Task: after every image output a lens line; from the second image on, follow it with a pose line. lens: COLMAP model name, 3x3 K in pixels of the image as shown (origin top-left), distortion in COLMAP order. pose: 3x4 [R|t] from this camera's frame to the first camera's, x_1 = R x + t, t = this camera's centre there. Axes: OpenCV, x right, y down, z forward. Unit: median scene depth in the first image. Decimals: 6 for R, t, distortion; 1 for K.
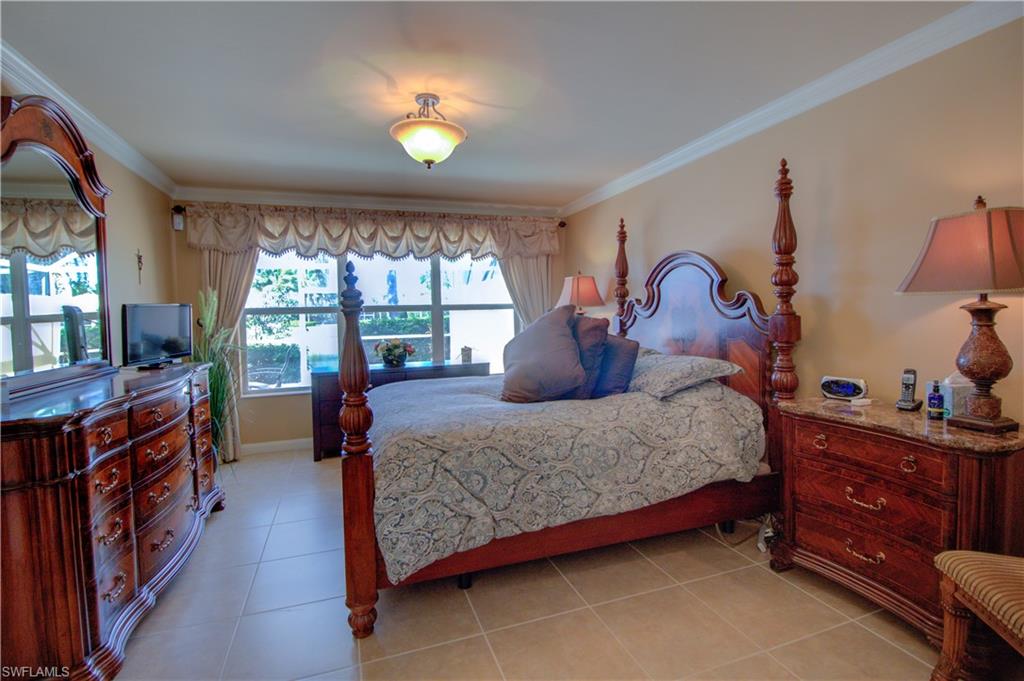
lens RADIAL K [[471.8, 0, 508.4], [0, 471.8, 327.0], [0, 0, 1]] dist [-0.001044, -0.013888]
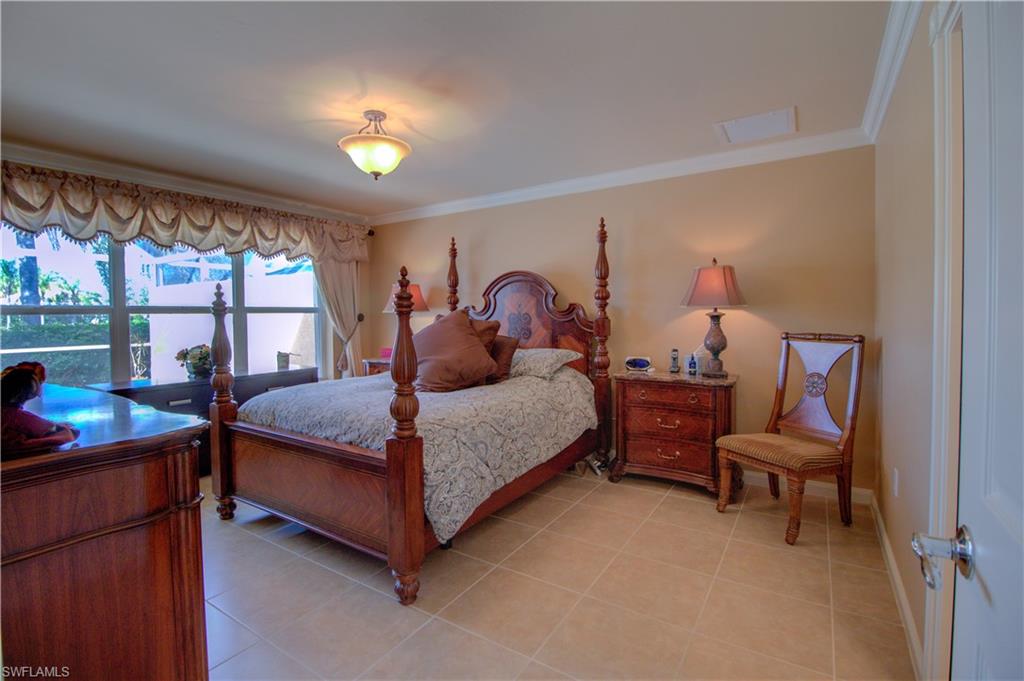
lens RADIAL K [[471.8, 0, 508.4], [0, 471.8, 327.0], [0, 0, 1]] dist [-0.001044, -0.013888]
pose [[0.790796, -0.002507, 0.612075, -0.595773], [0.011809, 0.999868, -0.011162, 0.014600], [-0.611966, 0.016055, 0.790721, -0.027526]]
